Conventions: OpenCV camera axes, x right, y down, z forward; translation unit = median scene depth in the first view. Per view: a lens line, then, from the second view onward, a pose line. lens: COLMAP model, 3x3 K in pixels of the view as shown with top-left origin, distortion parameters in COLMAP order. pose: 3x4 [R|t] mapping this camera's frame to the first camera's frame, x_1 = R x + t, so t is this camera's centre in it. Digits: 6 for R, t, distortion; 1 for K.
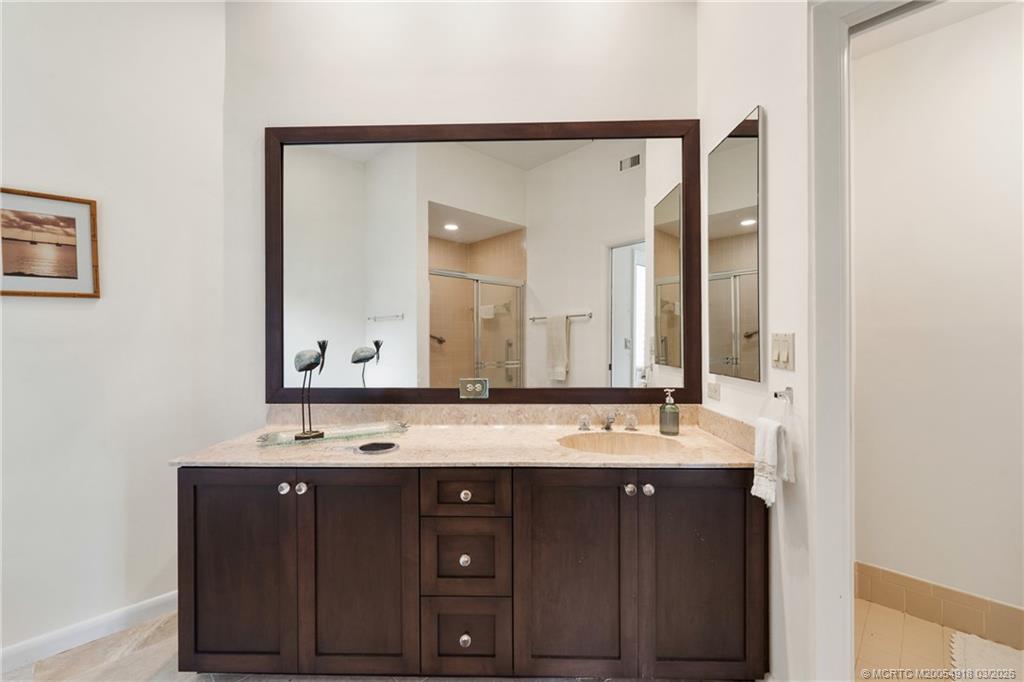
lens RADIAL K [[418.9, 0, 511.7], [0, 418.9, 340.7], [0, 0, 1]] dist [0.001875, 0.000229]
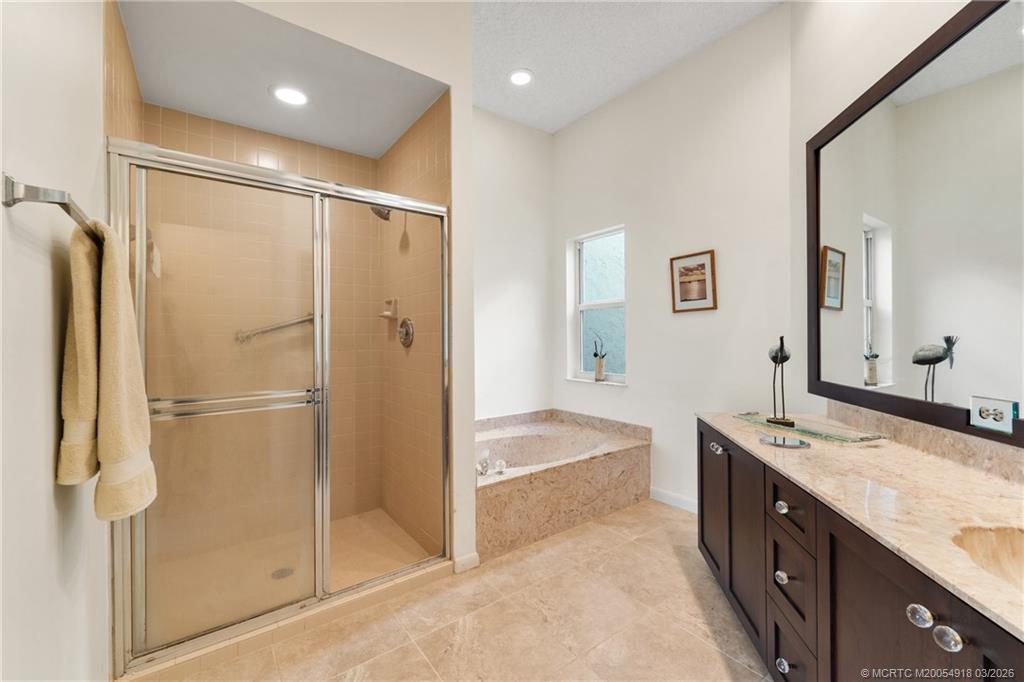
lens RADIAL K [[418.9, 0, 512.8], [0, 418.9, 337.8], [0, 0, 1]] dist [0.001875, 0.000229]
pose [[-0.128496, 0.009715, -0.991662, 0.712128], [0.004378, 0.999948, 0.009229, -0.010540], [0.991700, -0.003156, -0.128532, 0.436383]]
